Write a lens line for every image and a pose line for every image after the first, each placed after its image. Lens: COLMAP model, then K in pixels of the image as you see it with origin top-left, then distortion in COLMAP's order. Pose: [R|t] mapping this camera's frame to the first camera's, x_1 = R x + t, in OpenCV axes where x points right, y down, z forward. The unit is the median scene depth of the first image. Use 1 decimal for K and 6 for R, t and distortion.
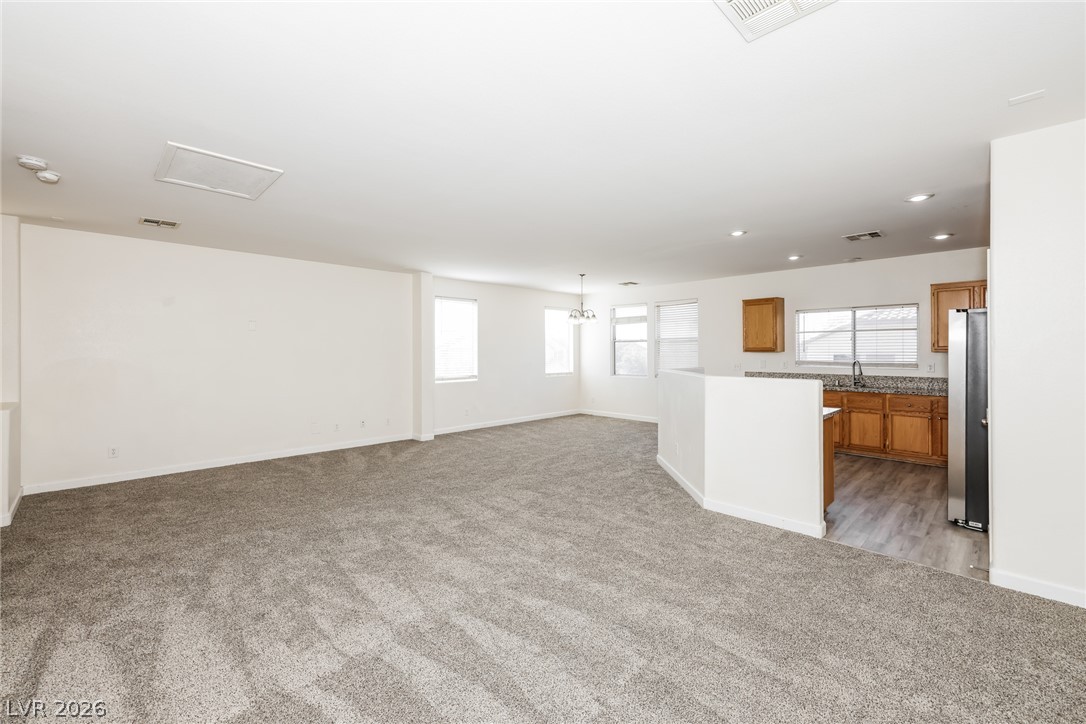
lens RADIAL K [[456.3, 0, 542.8], [0, 456.3, 353.8], [0, 0, 1]] dist [0.006823, 0.000162]
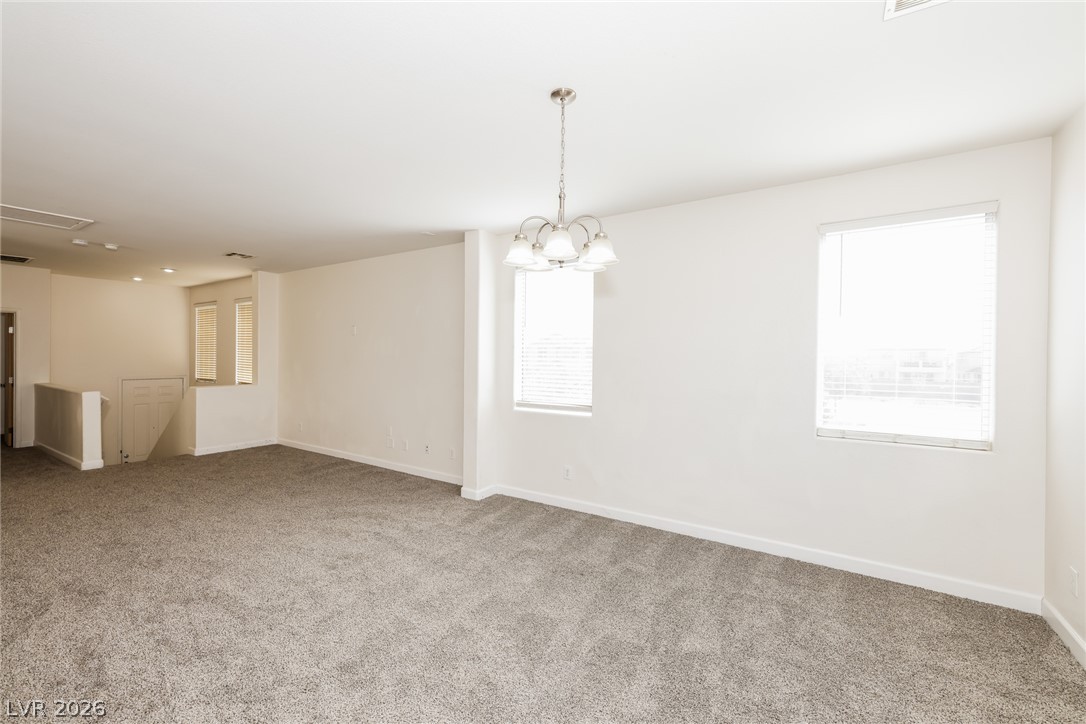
lens RADIAL K [[456.3, 0, 542.0], [0, 456.3, 356.7], [0, 0, 1]] dist [0.006823, 0.000162]
pose [[0.199714, 0.005904, -0.979836, 0.384169], [-0.013725, 0.999901, 0.003227, -0.008491], [0.979758, 0.012804, 0.199775, 0.978888]]
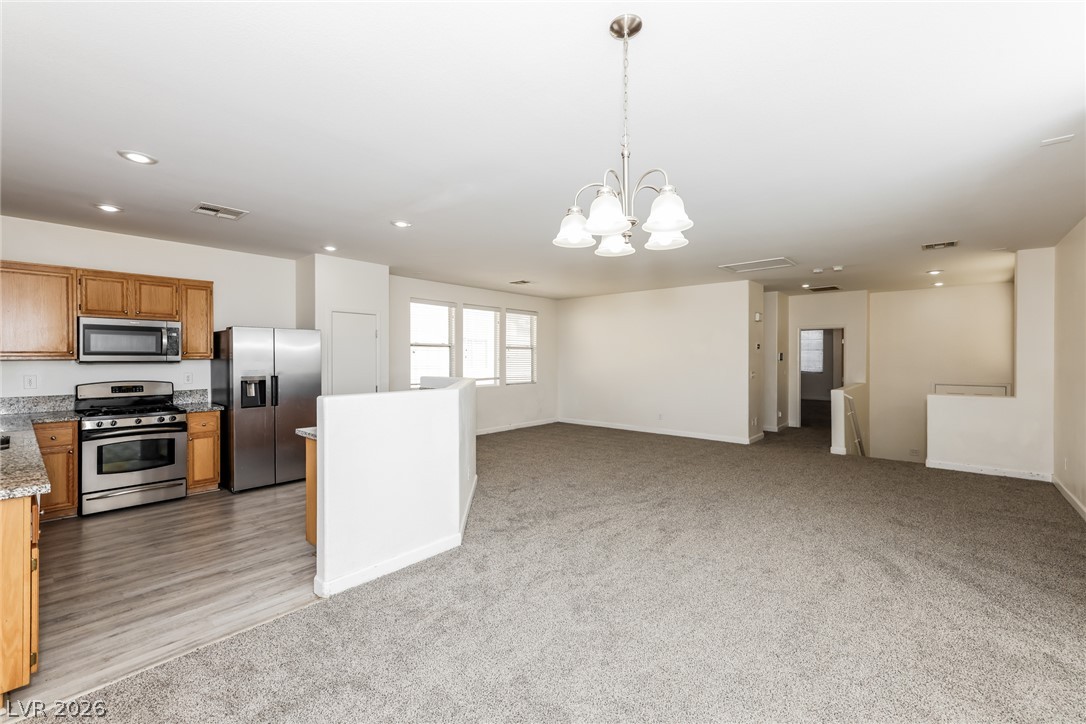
lens RADIAL K [[456.3, 0, 533.1], [0, 456.3, 360.1], [0, 0, 1]] dist [0.006823, 0.000162]
pose [[-0.997790, 0.001319, -0.066432, 0.157678], [0.000520, 0.999927, 0.012035, -0.009388], [0.066443, 0.011974, -0.997718, 1.283313]]
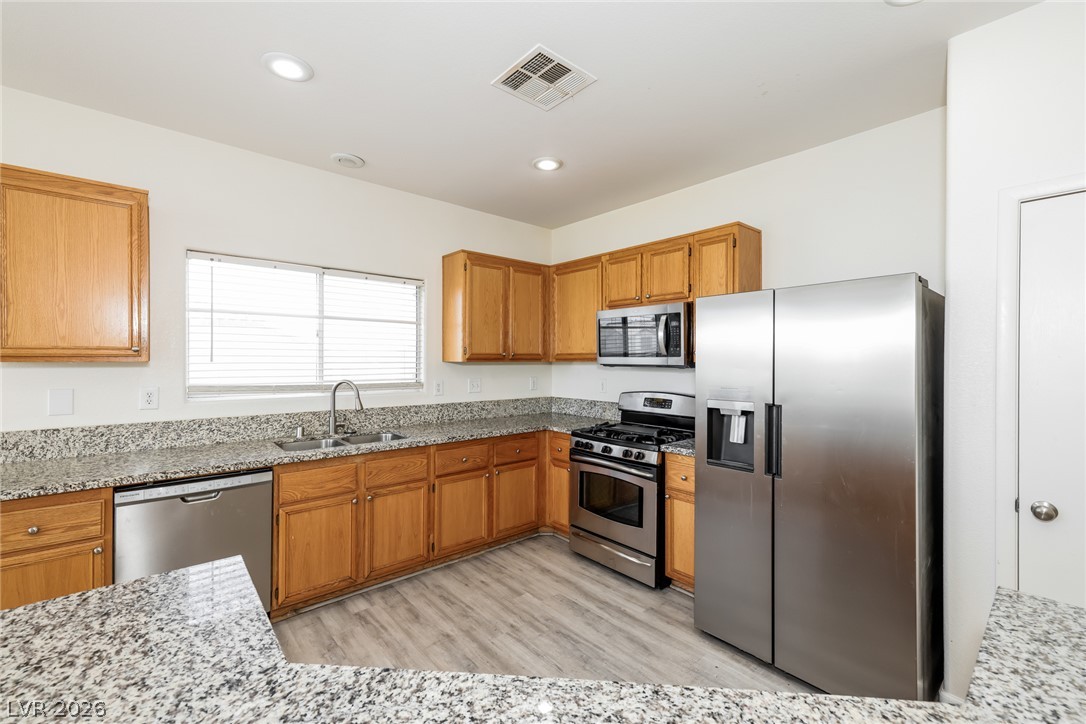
lens RADIAL K [[456.3, 0, 540.1], [0, 456.3, 361.5], [0, 0, 1]] dist [0.006823, 0.000162]
pose [[0.069638, 0.000421, 0.997572, 0.206166], [0.000196, 1.000000, -0.000435, -0.003983], [-0.997572, 0.000225, 0.069638, 0.689311]]
